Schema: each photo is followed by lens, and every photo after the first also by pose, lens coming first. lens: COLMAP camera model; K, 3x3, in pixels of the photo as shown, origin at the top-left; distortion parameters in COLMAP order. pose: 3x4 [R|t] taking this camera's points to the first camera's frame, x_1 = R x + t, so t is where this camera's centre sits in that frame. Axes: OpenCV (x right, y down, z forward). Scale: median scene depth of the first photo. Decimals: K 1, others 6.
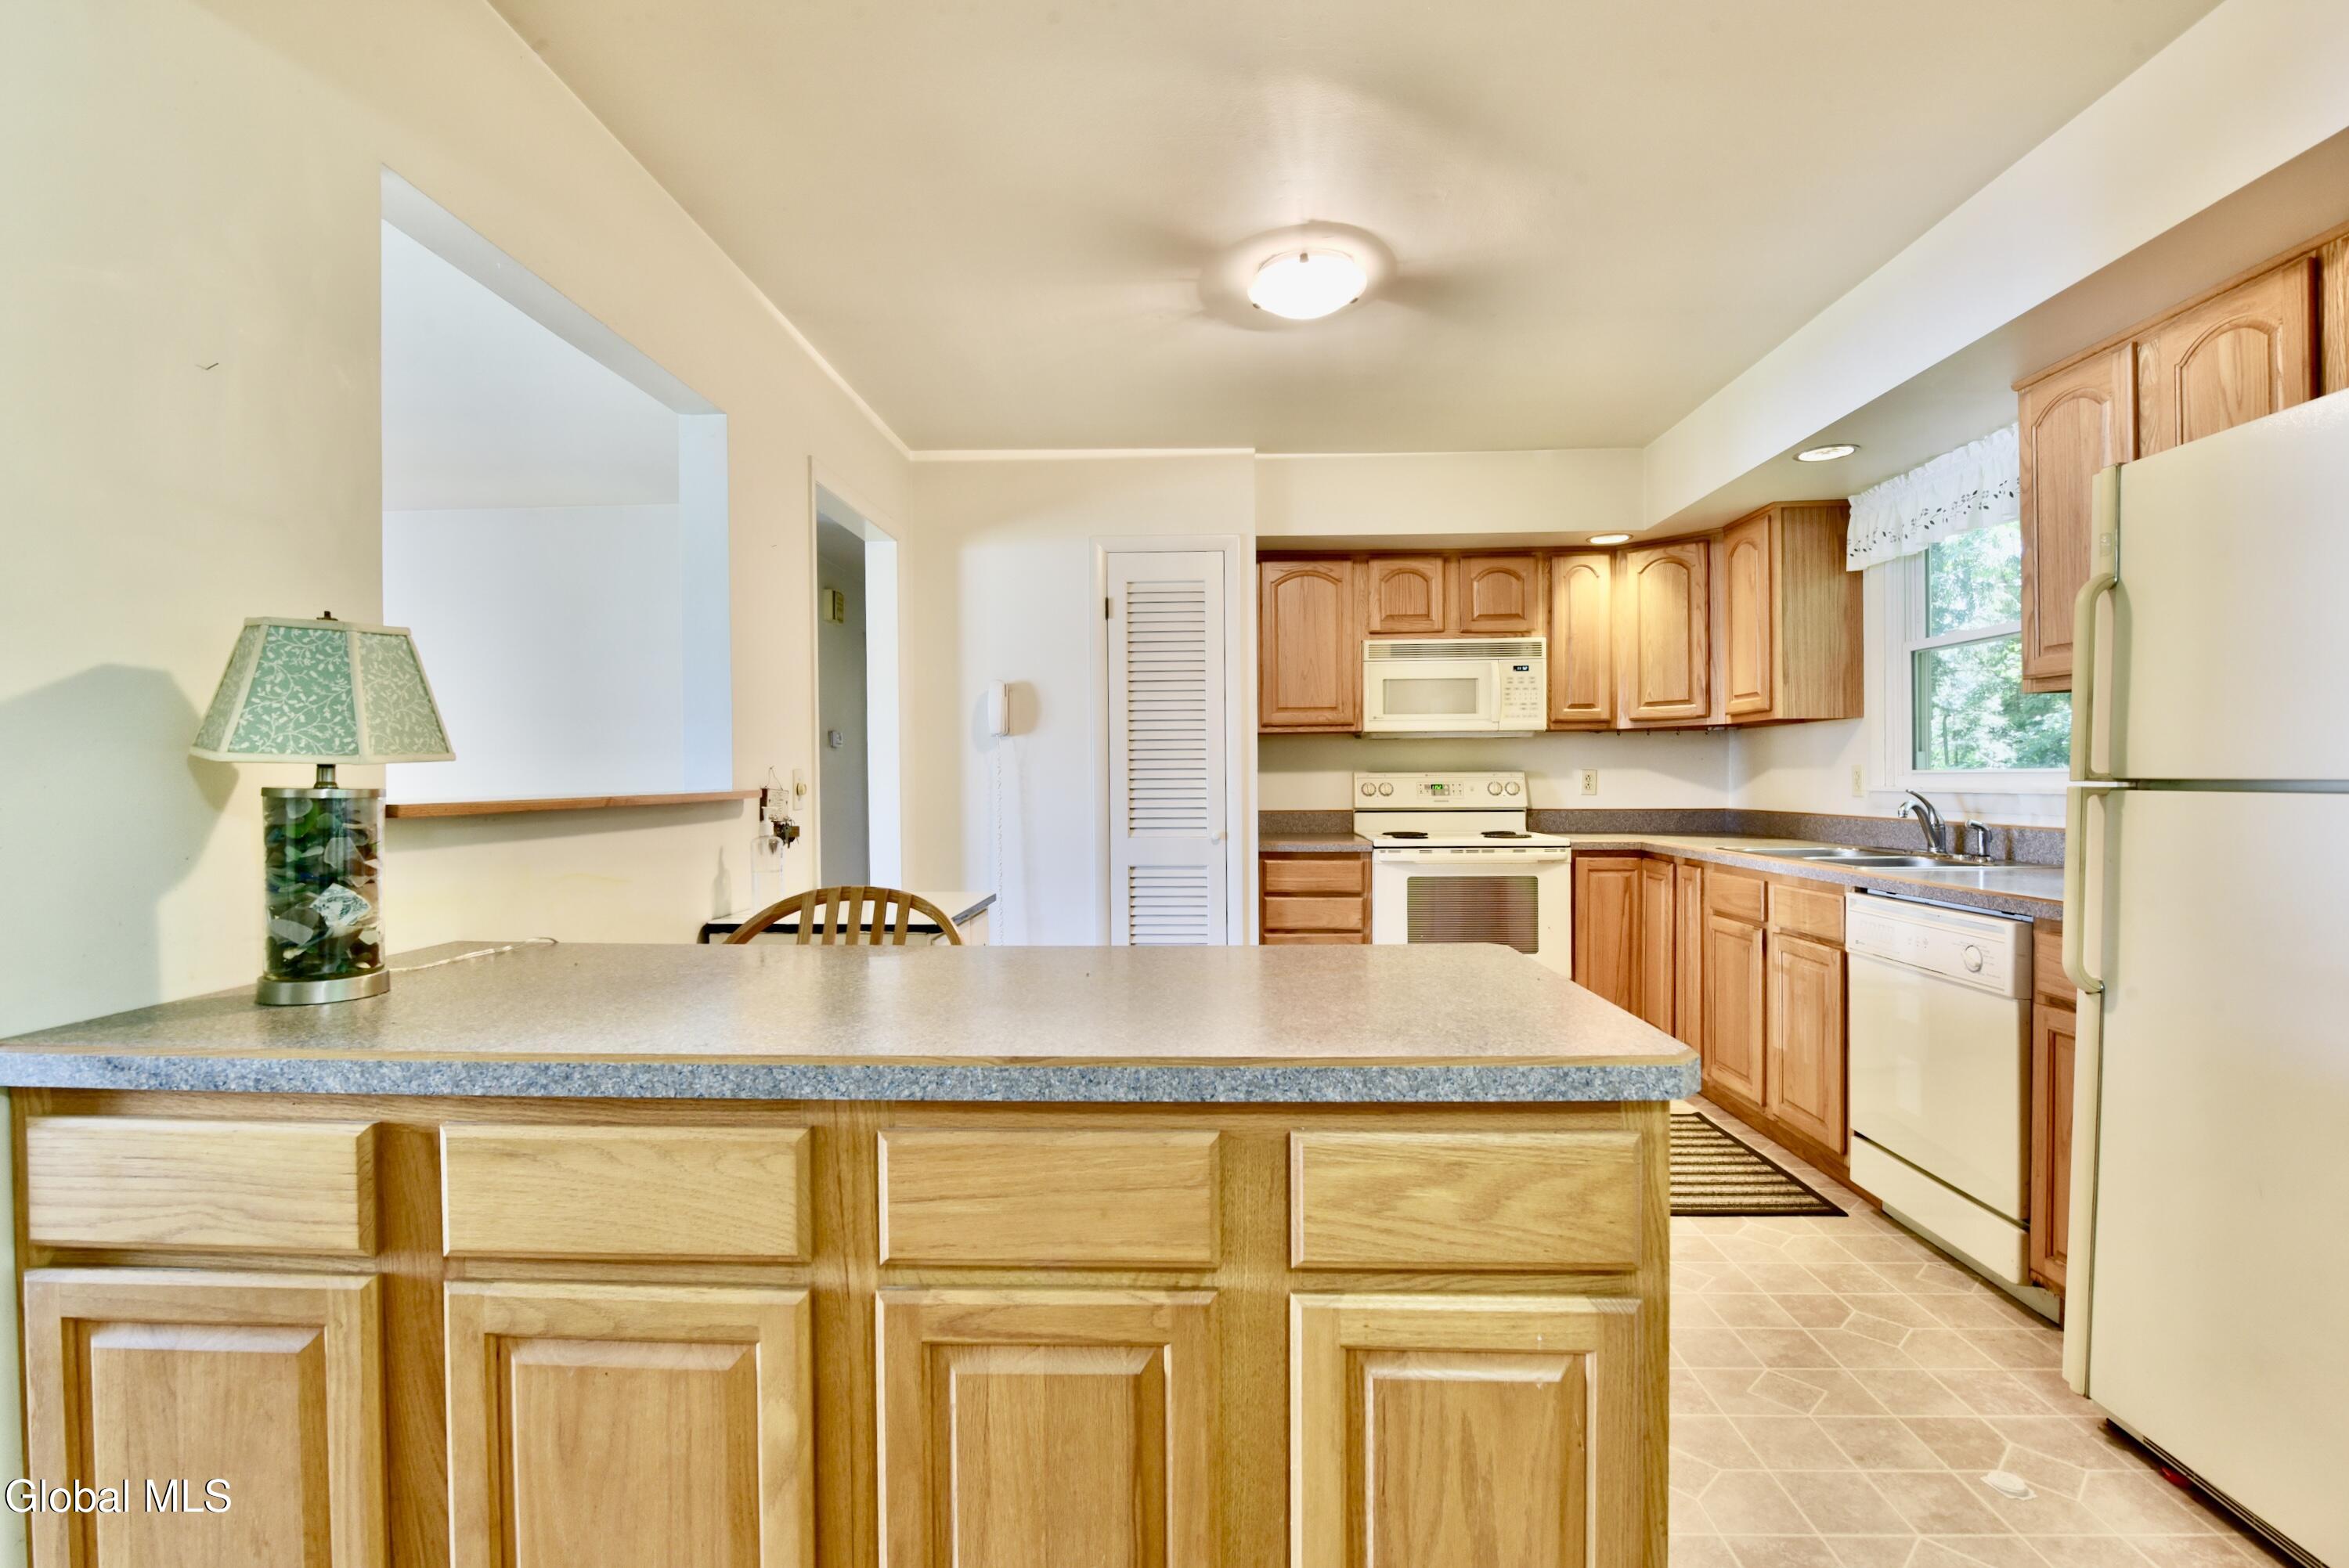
lens RADIAL K [[1031.3, 0, 1174.5], [0, 1031.3, 784.0], [0, 0, 1]] dist [-0.009681, -0.004591]
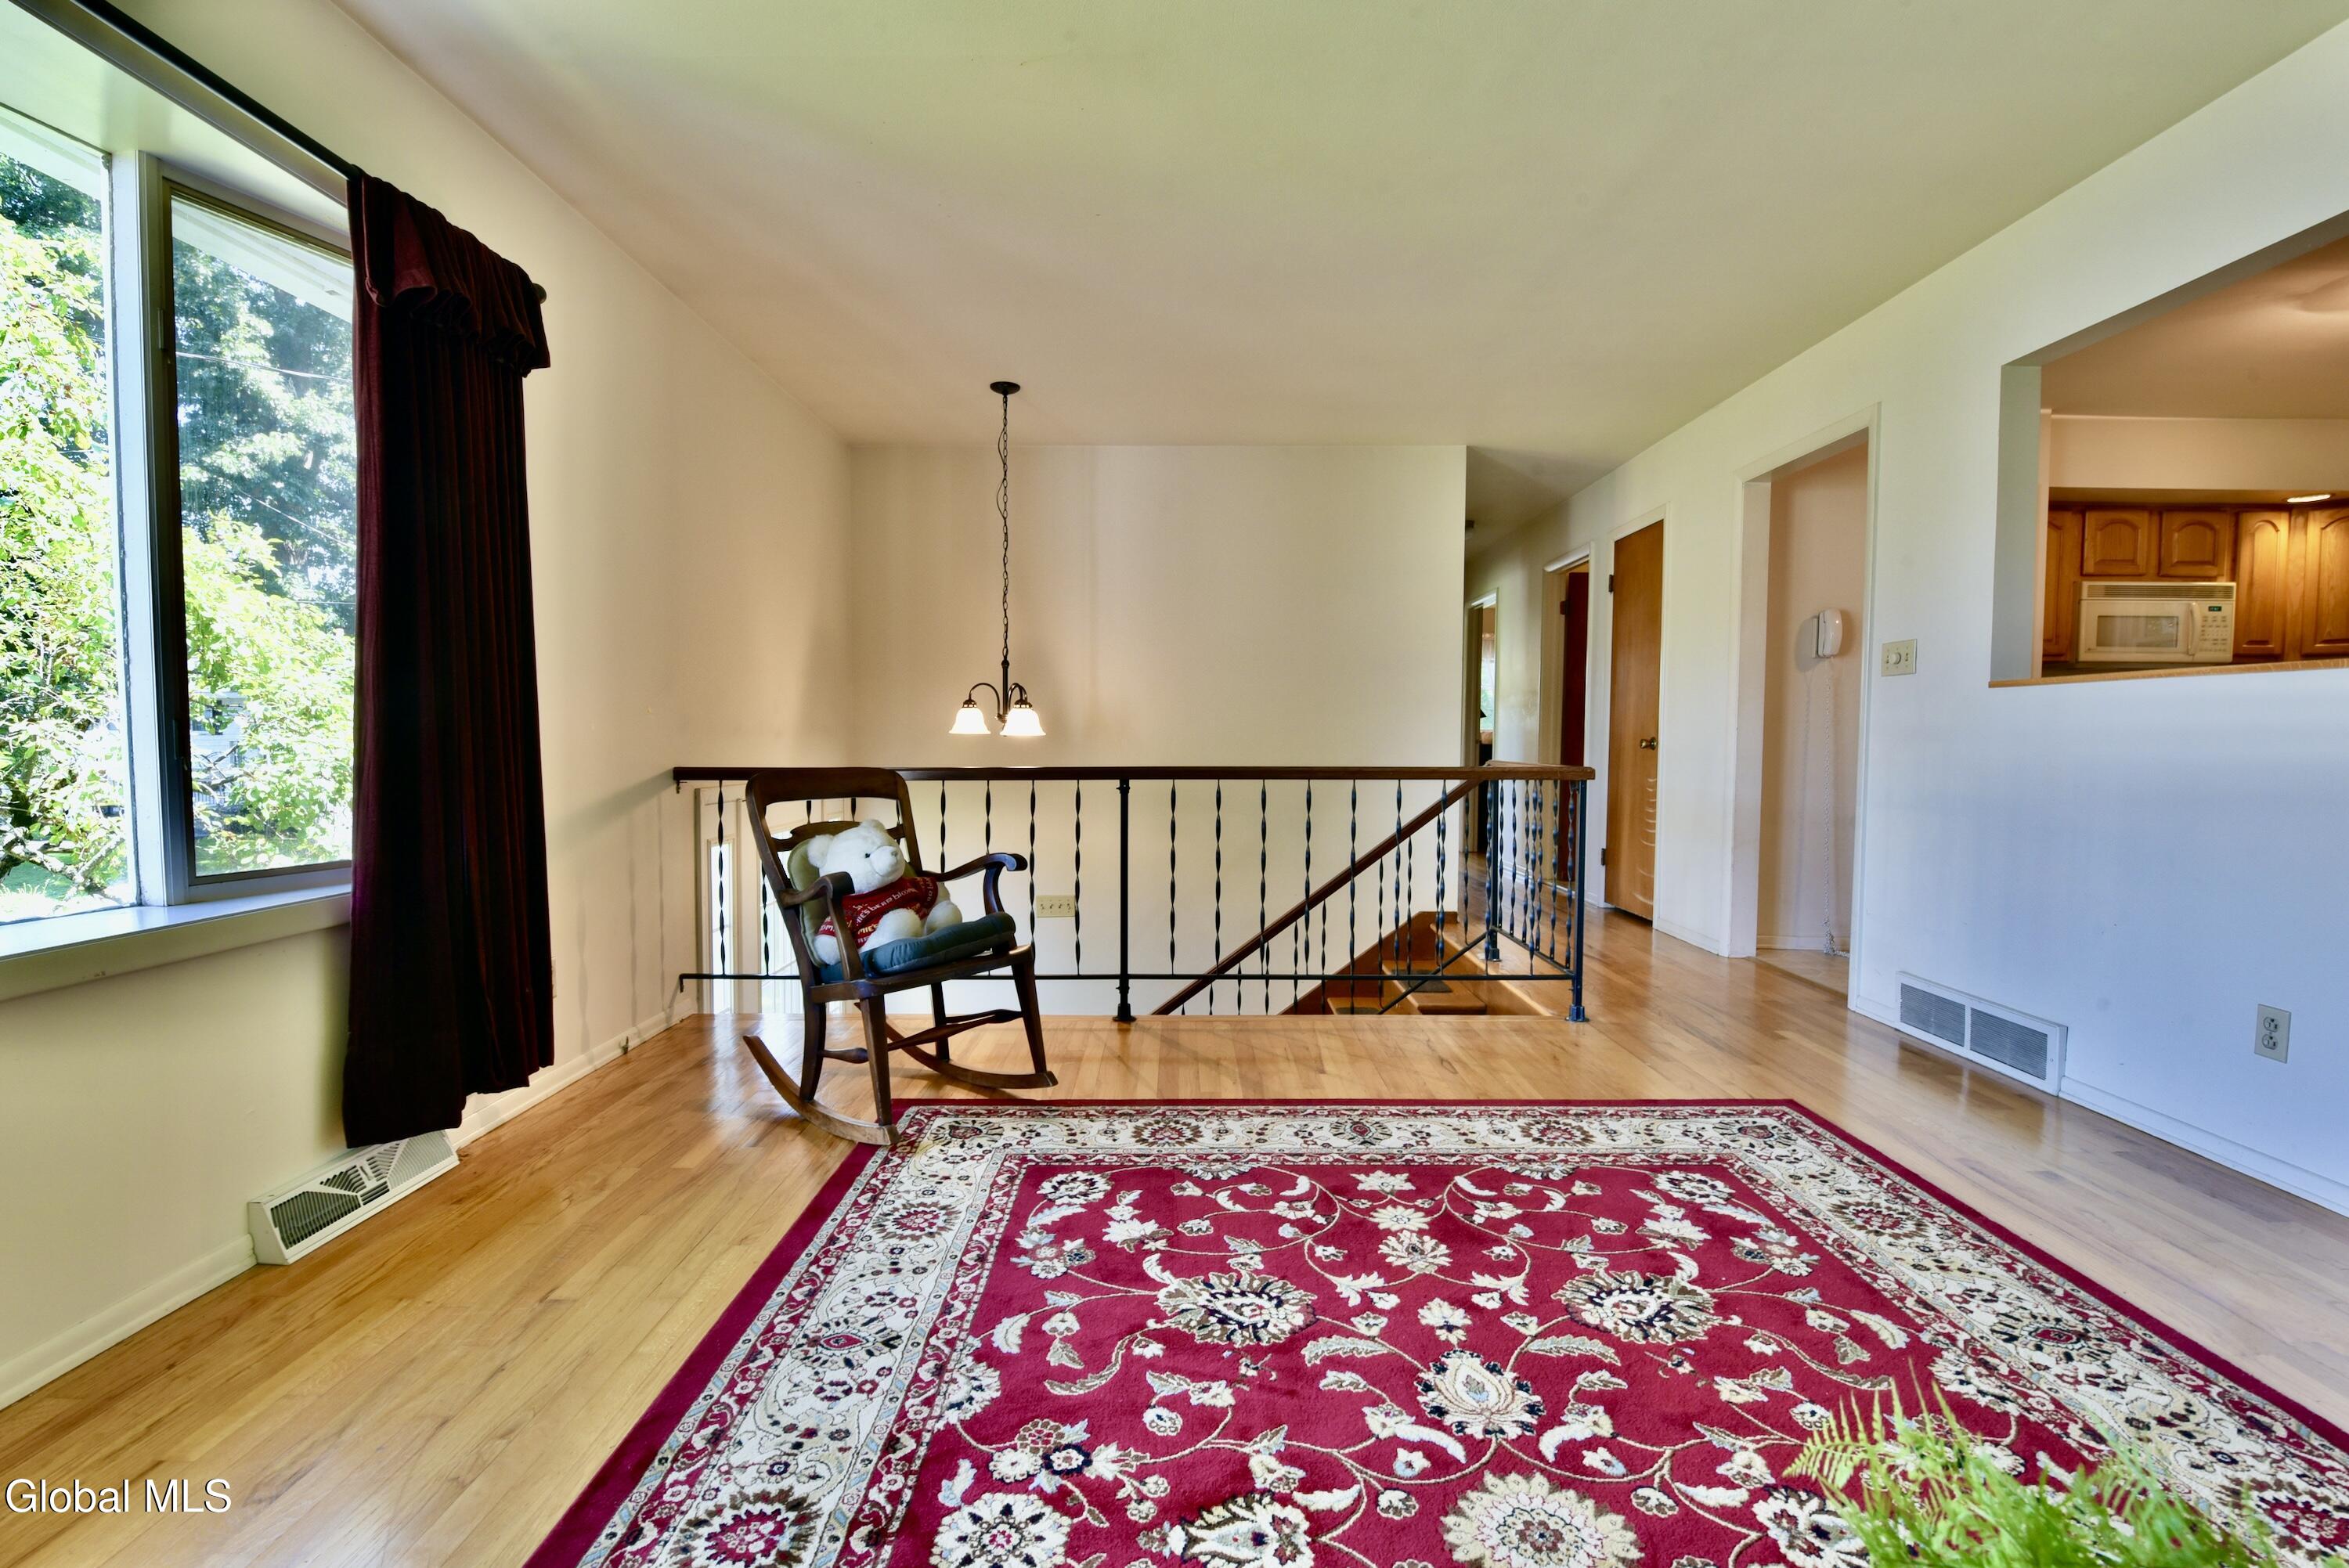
lens RADIAL K [[1031.3, 0, 1174.5], [0, 1031.3, 784.0], [0, 0, 1]] dist [-0.009681, -0.004591]
pose [[0.999333, 0.008230, 0.035582, -0.923854], [-0.009780, 0.999001, 0.043602, 0.048411], [-0.035188, -0.043920, 0.998415, -0.109503]]
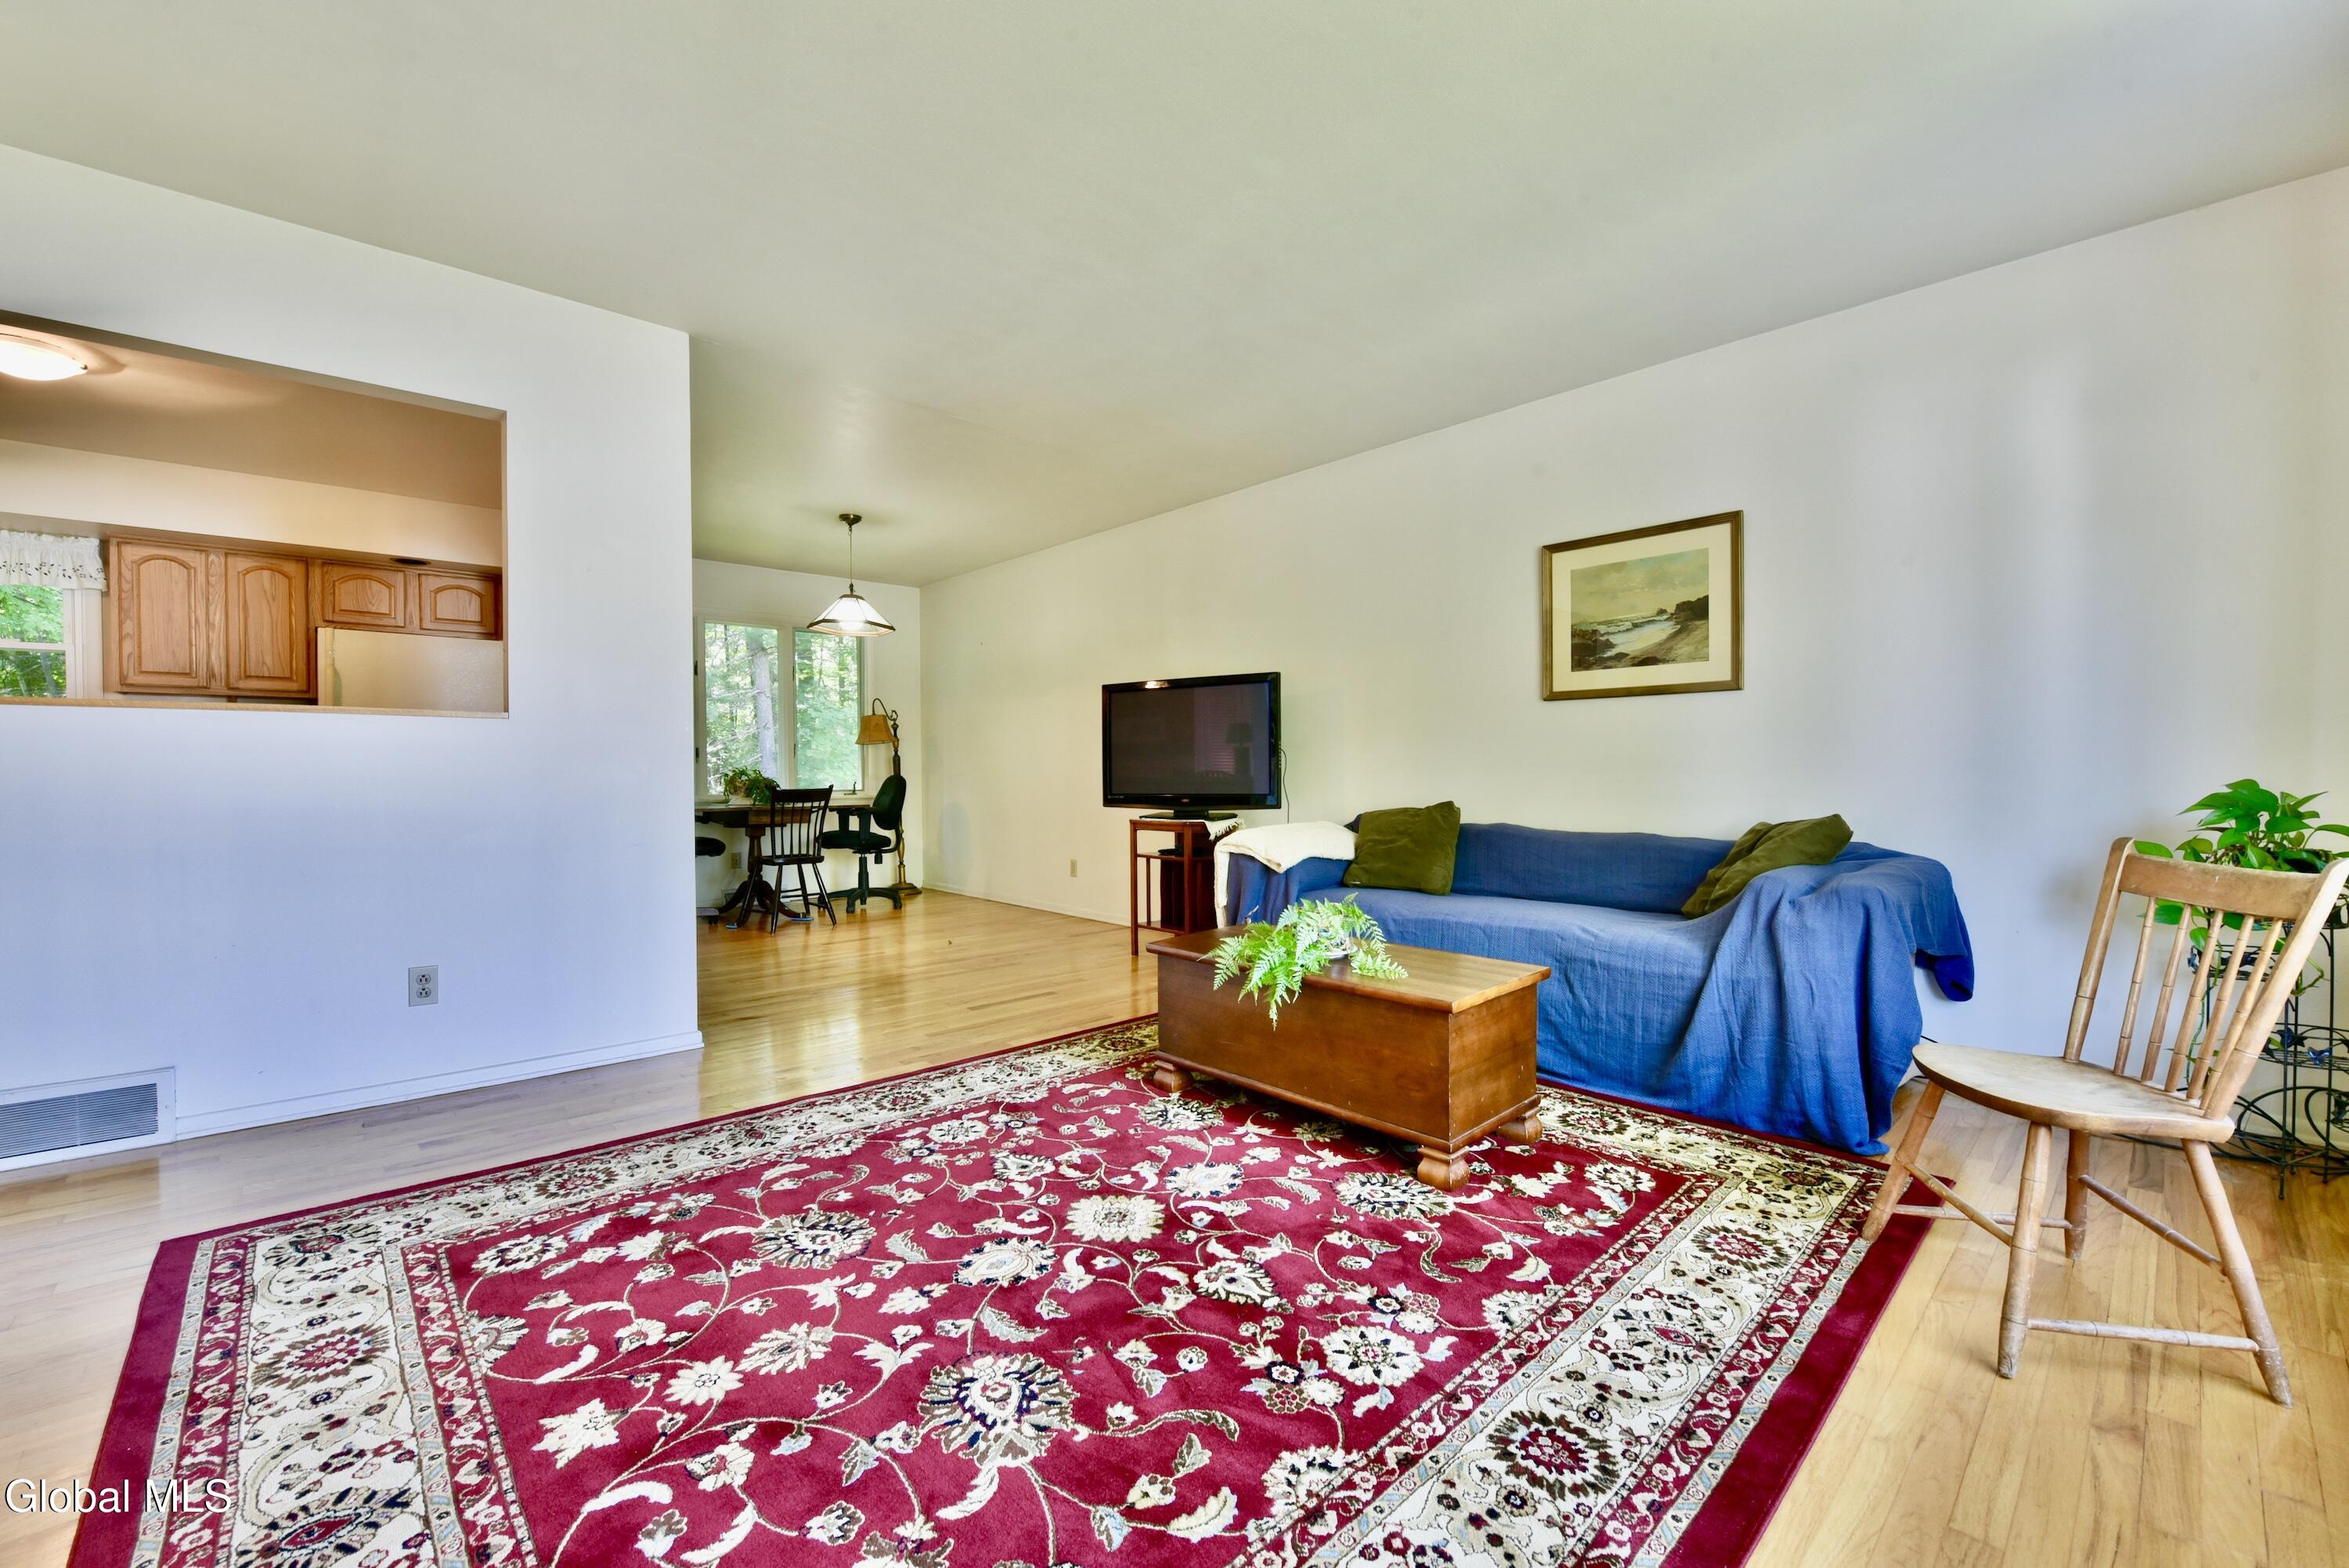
lens RADIAL K [[942.4, 0, 1177.2], [0, 942.4, 785.9], [0, 0, 1]] dist [-0.017272, -0.002000]
pose [[-0.707438, -0.004686, 0.706760, -1.168480], [0.010333, 0.999803, 0.016971, 0.050740], [-0.706700, 0.019309, -0.707250, 0.492937]]
